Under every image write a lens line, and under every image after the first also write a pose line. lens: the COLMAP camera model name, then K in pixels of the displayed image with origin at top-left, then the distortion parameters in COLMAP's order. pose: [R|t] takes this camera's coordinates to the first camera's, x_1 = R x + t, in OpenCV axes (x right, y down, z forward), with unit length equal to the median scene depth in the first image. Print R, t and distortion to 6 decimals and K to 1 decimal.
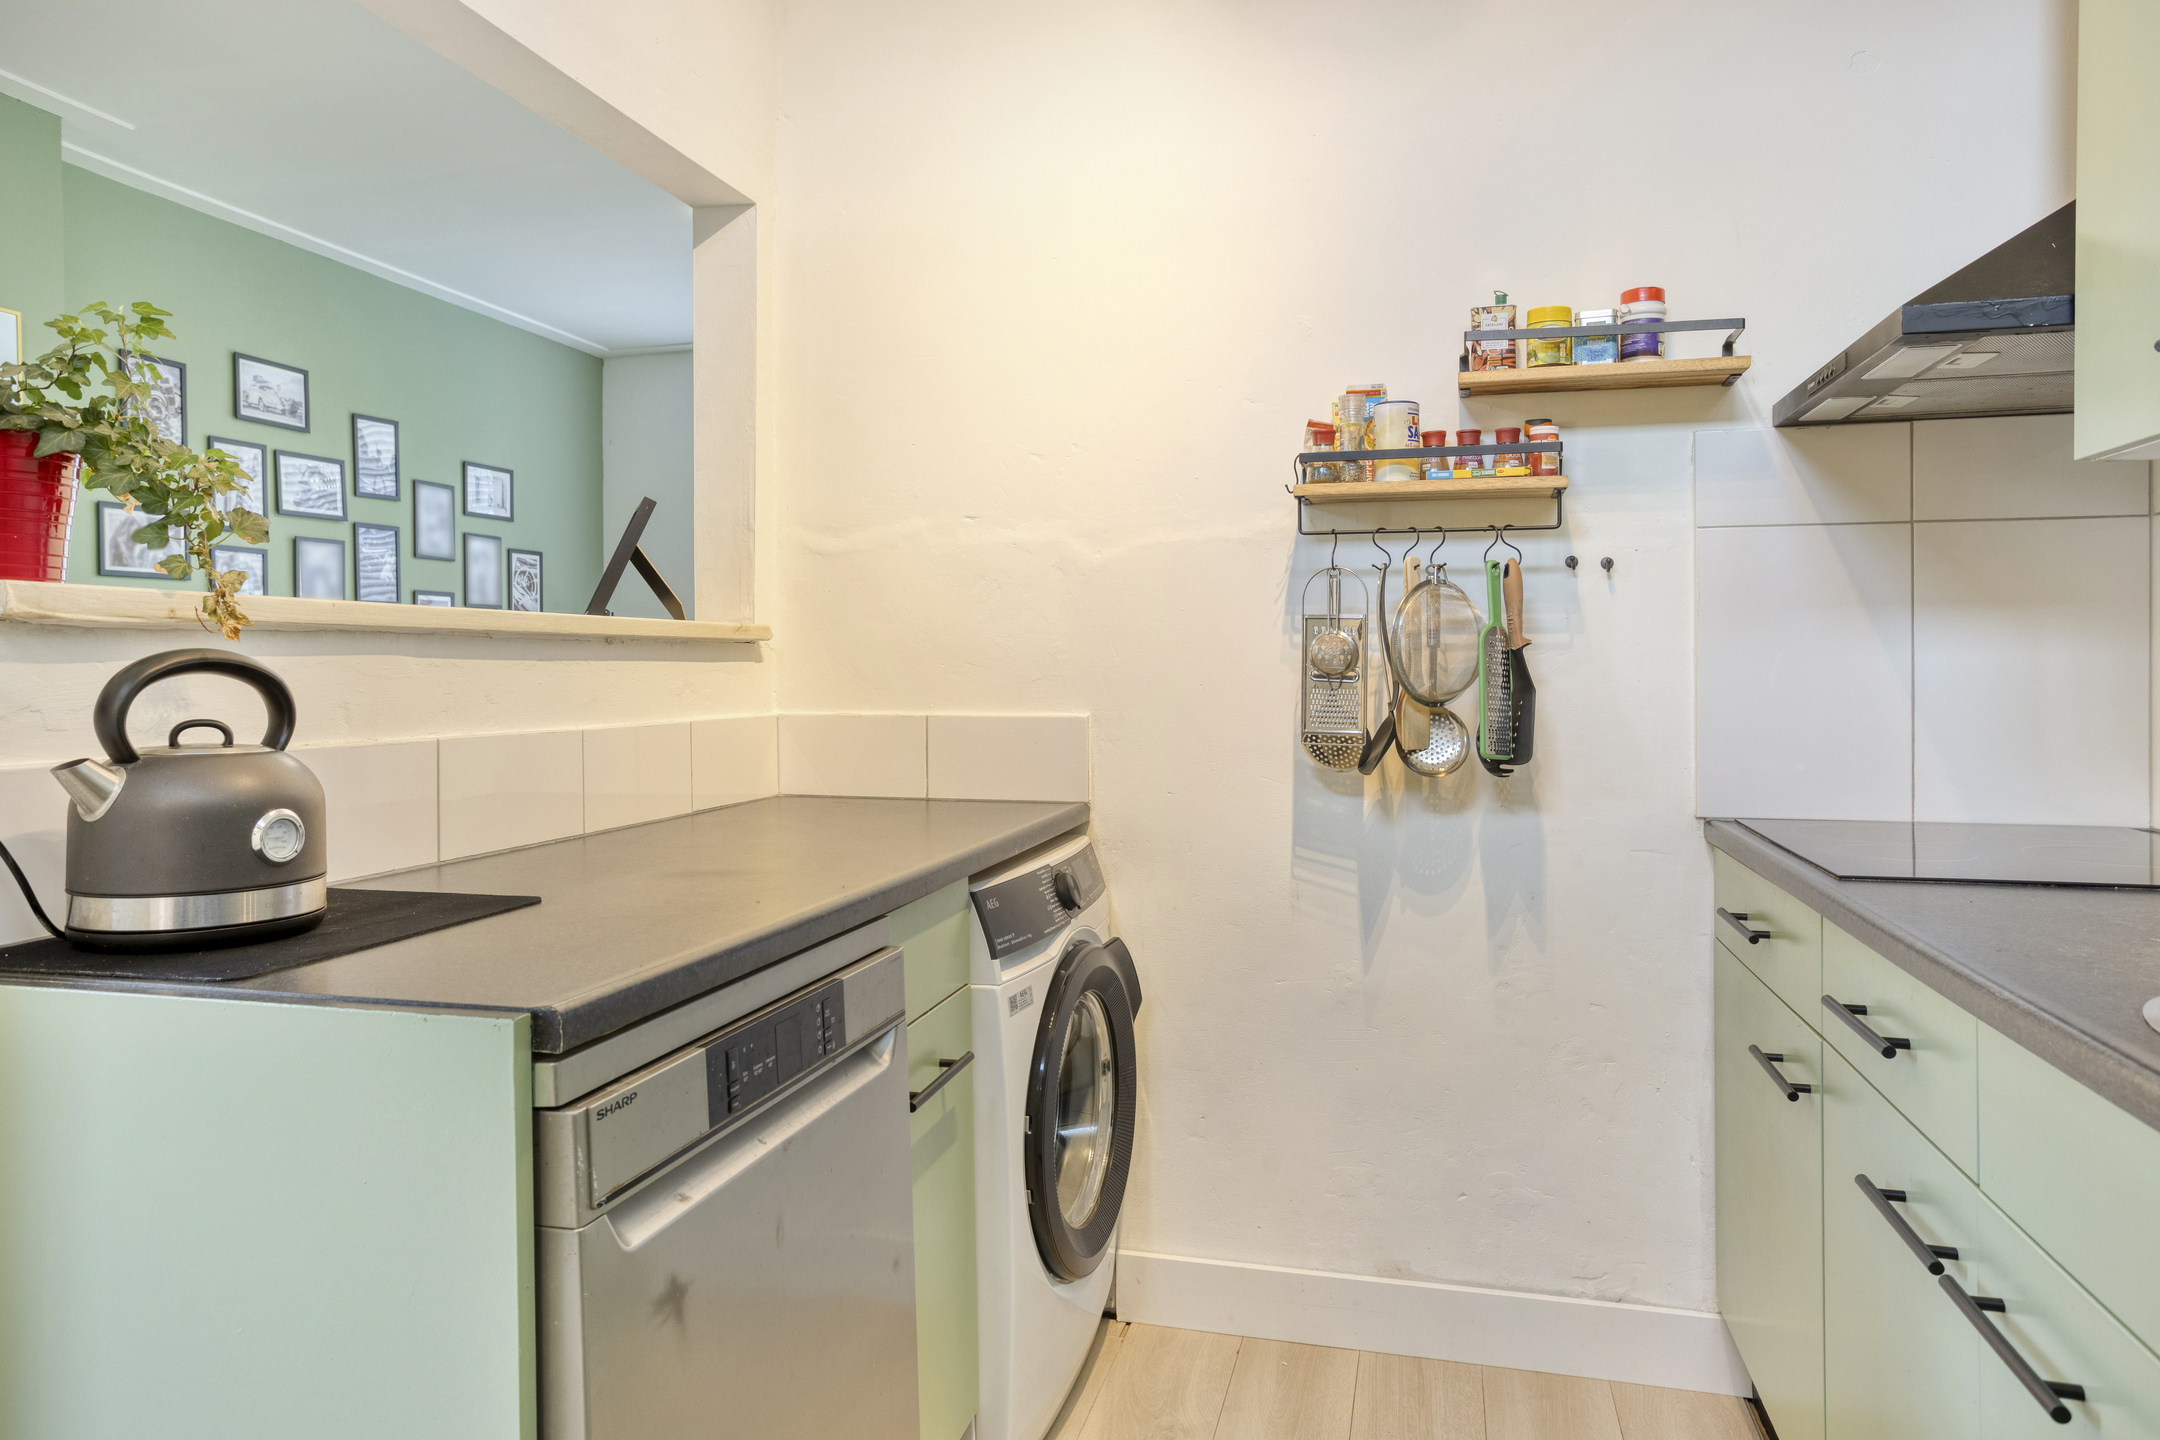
lens RADIAL K [[1367.0, 0, 1097.0], [0, 1367.0, 681.3], [0, 0, 1]] dist [-0.035106, 0.041982]
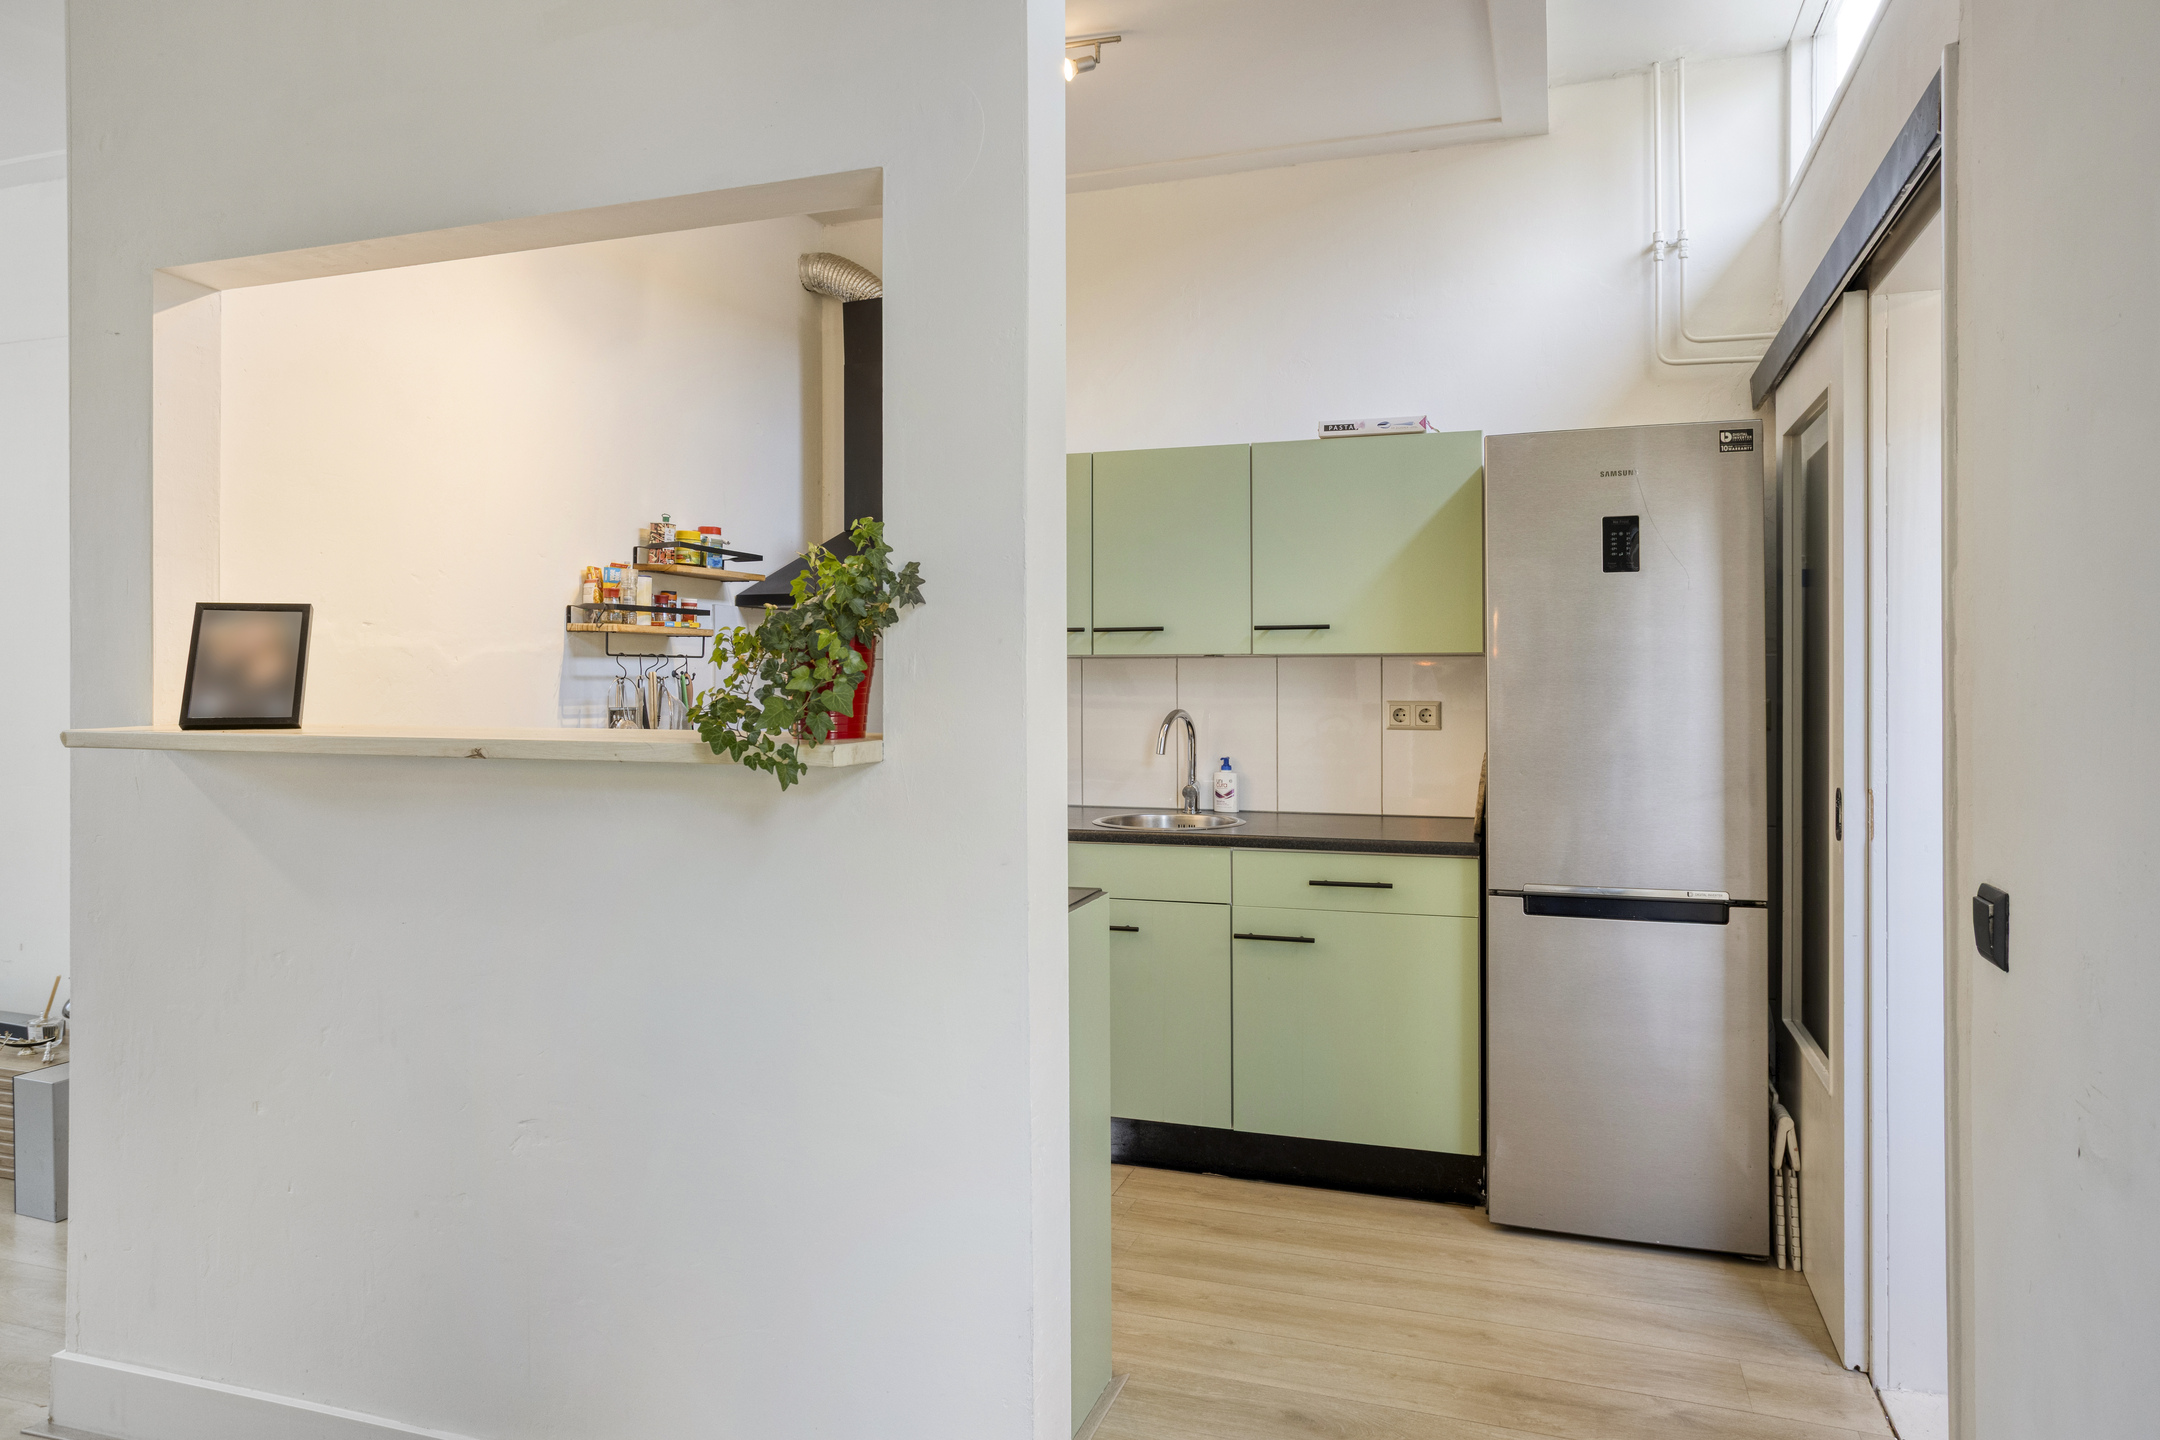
lens RADIAL K [[1367.0, 0, 1087.6], [0, 1367.0, 716.9], [0, 0, 1]] dist [-0.035106, 0.041982]
pose [[0.087333, -0.027032, 0.995812, -1.361678], [0.009100, 0.999612, 0.026337, -0.075178], [-0.996138, 0.006762, 0.087545, 0.329986]]
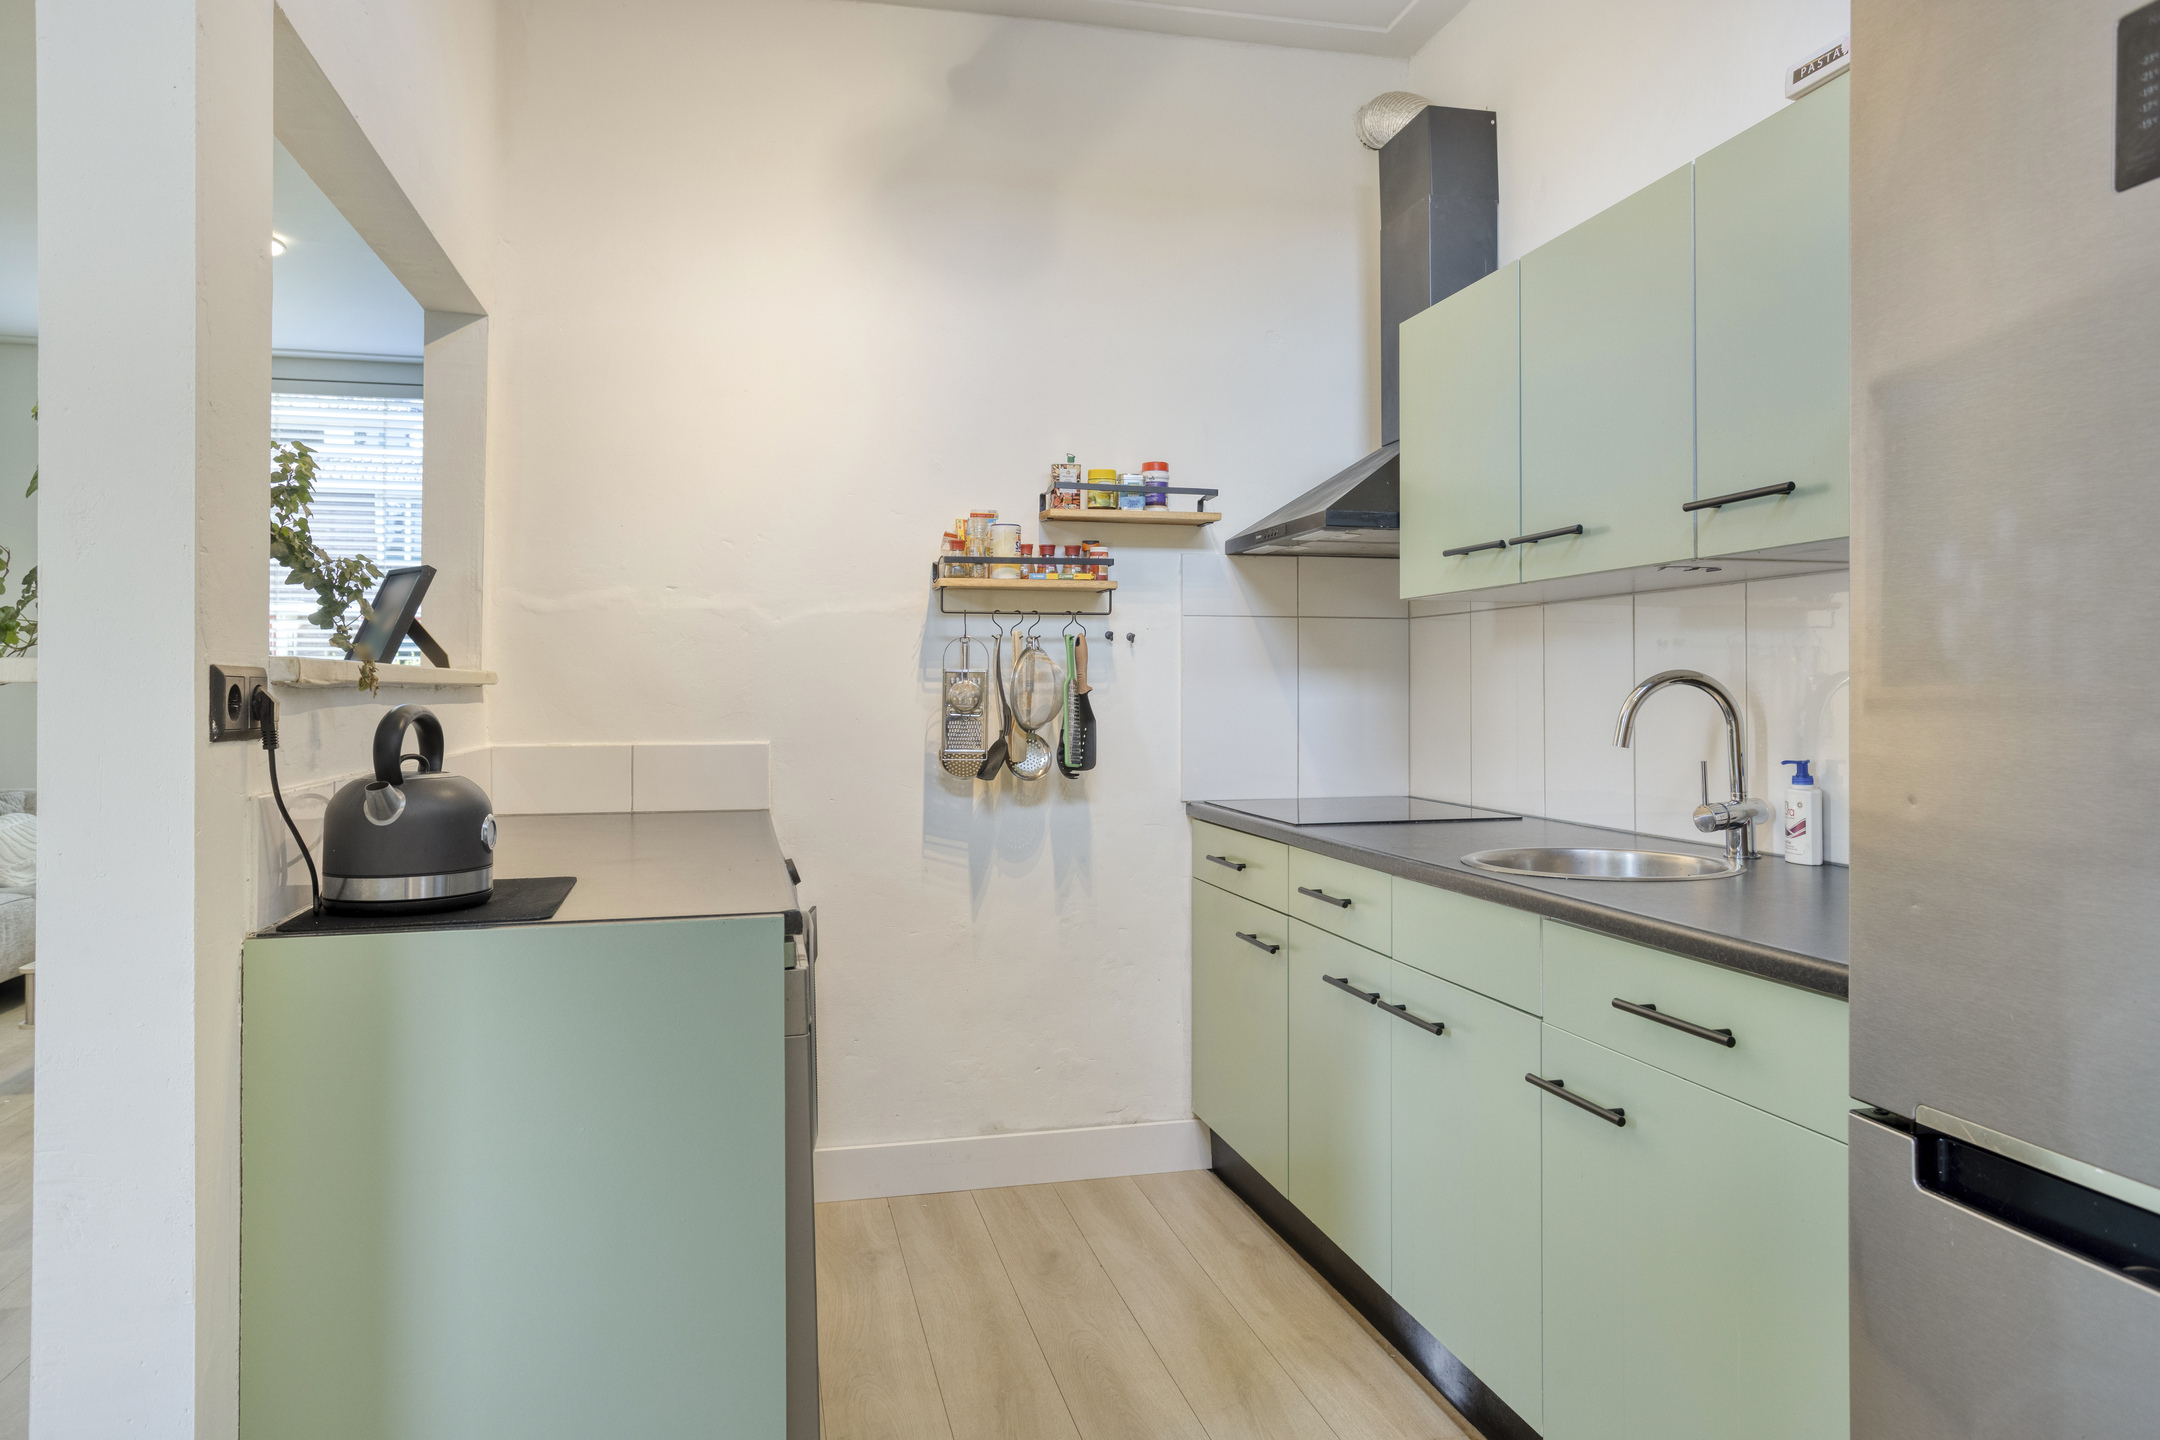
lens RADIAL K [[1367.0, 0, 1089.6], [0, 1367.0, 700.2], [0, 0, 1]] dist [-0.035106, 0.041982]
pose [[0.879041, -0.002517, 0.476739, -0.403379], [0.004750, 0.999983, -0.003479, -0.010963], [-0.476722, 0.005322, 0.879038, -0.331345]]
